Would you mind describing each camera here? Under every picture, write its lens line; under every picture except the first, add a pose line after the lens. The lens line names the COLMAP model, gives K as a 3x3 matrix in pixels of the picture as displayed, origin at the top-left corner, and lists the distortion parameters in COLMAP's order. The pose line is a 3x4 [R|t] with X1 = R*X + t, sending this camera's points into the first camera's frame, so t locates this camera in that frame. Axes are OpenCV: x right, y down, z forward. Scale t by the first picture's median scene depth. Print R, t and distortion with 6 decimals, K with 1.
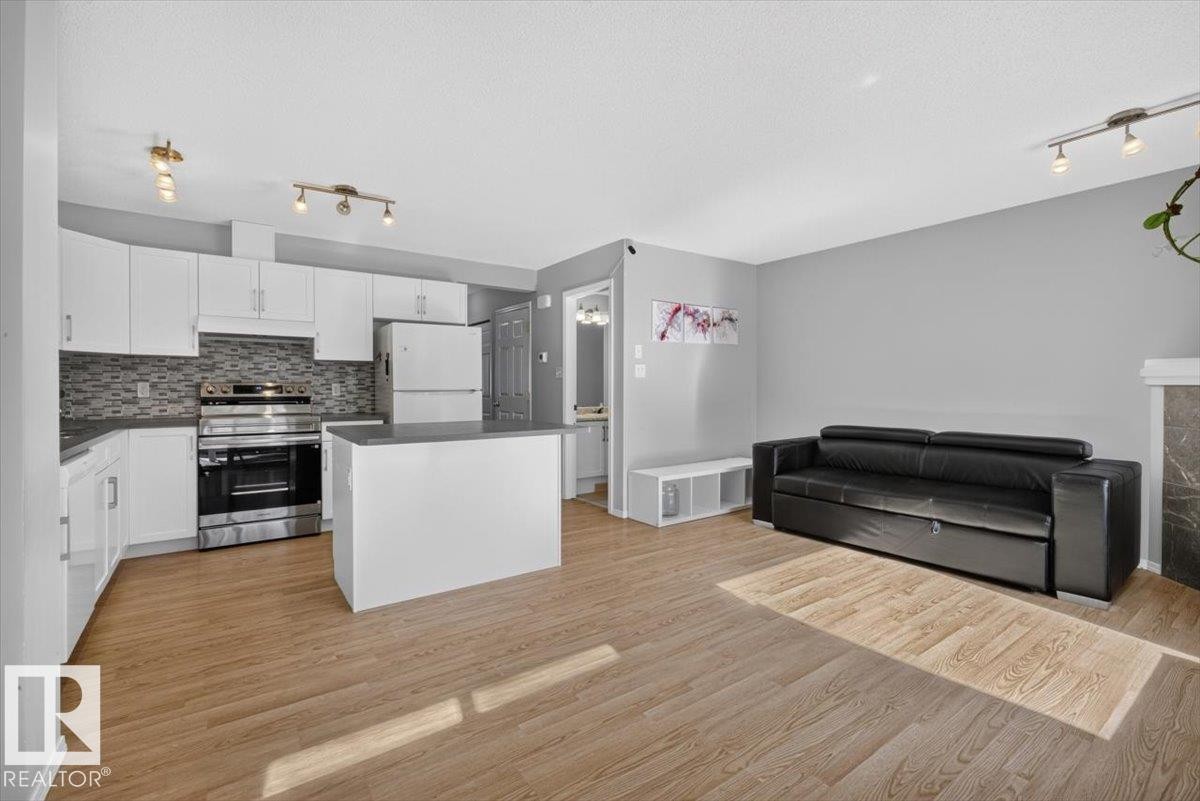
lens RADIAL K [[533.2, 0, 598.6], [0, 533.2, 392.1], [0, 0, 1]] dist [-0.010510, 0.001721]
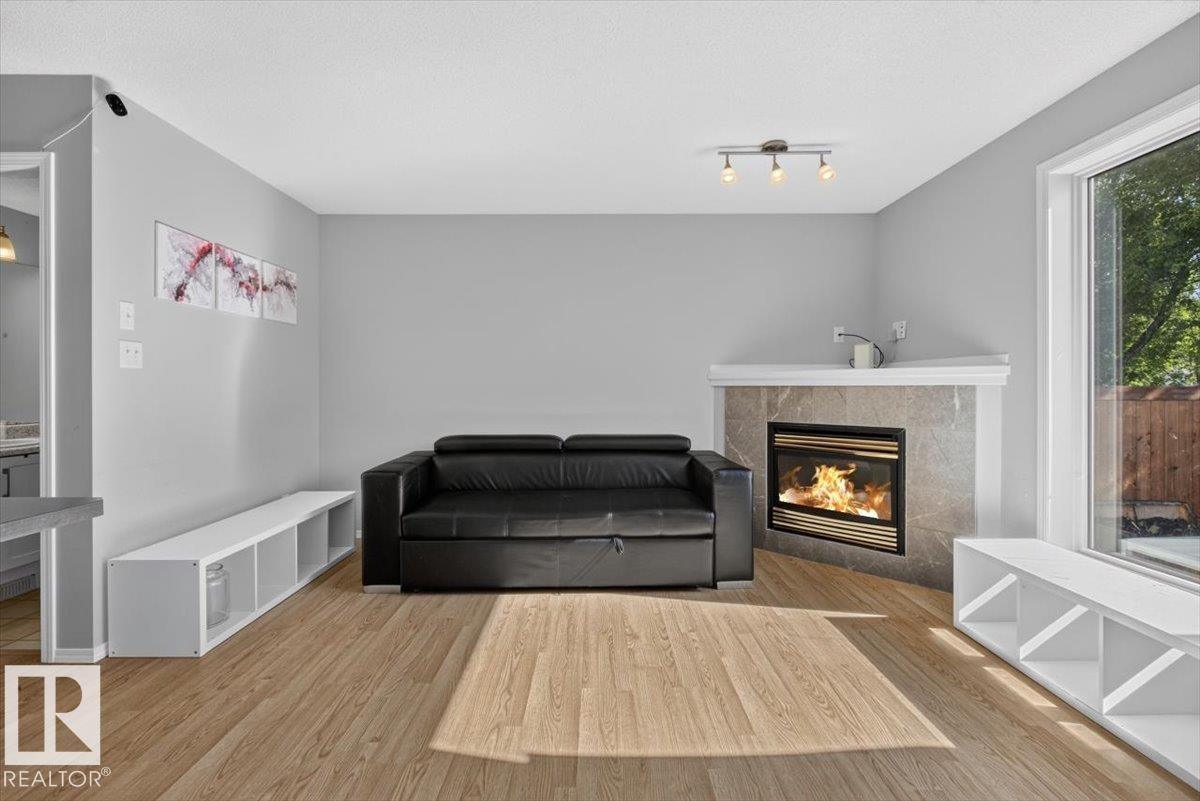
lens RADIAL K [[533.2, 0, 604.5], [0, 533.2, 393.2], [0, 0, 1]] dist [-0.010510, 0.001721]
pose [[0.576428, -0.006897, 0.817119, -0.085344], [0.007866, 0.999965, 0.002892, -0.001990], [-0.817110, 0.004761, 0.576462, 0.402170]]
